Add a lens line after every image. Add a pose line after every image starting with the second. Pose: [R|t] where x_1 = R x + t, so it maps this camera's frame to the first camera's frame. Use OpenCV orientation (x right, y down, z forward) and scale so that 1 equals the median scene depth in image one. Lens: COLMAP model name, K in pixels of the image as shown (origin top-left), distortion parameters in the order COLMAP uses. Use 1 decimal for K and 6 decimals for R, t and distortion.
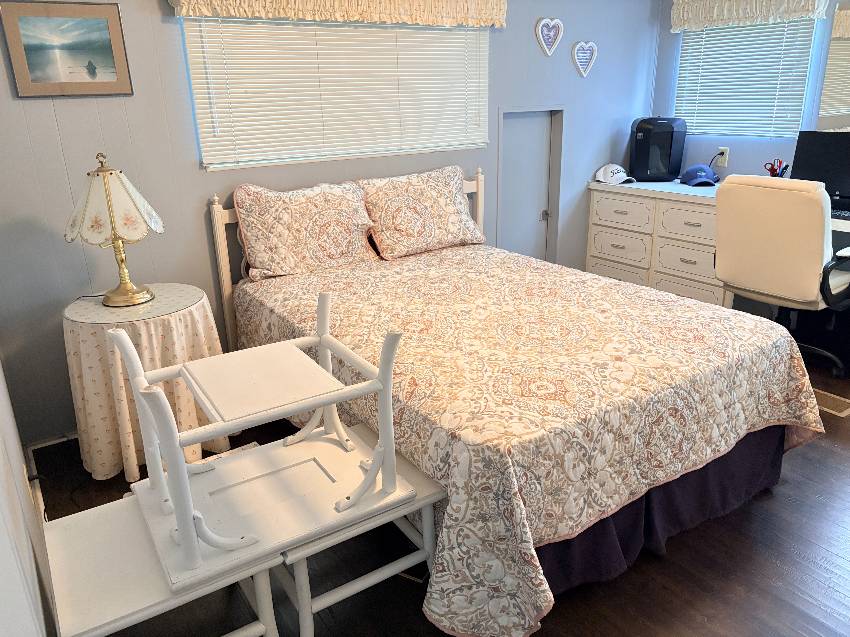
lens RADIAL K [[645.7, 0, 422.2], [0, 645.7, 320.1], [0, 0, 1]] dist [0.042879, -0.048197]
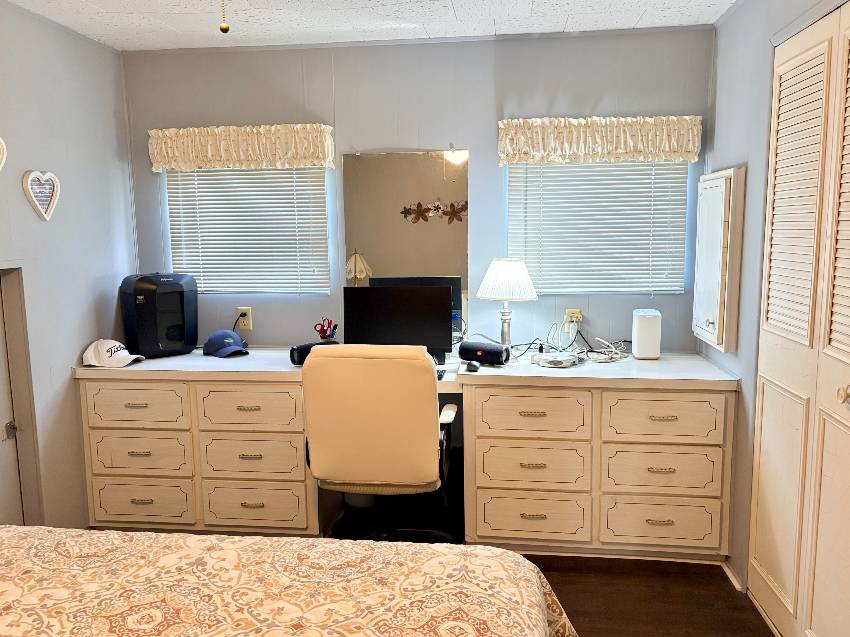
lens RADIAL K [[684.2, 0, 430.2], [0, 684.2, 318.7], [0, 0, 1]] dist [0.044961, -0.045651]
pose [[0.655010, -0.082094, 0.751147, -0.035190], [0.245874, 0.963137, -0.109143, -0.098427], [-0.714498, 0.256177, 0.651050, 0.270972]]
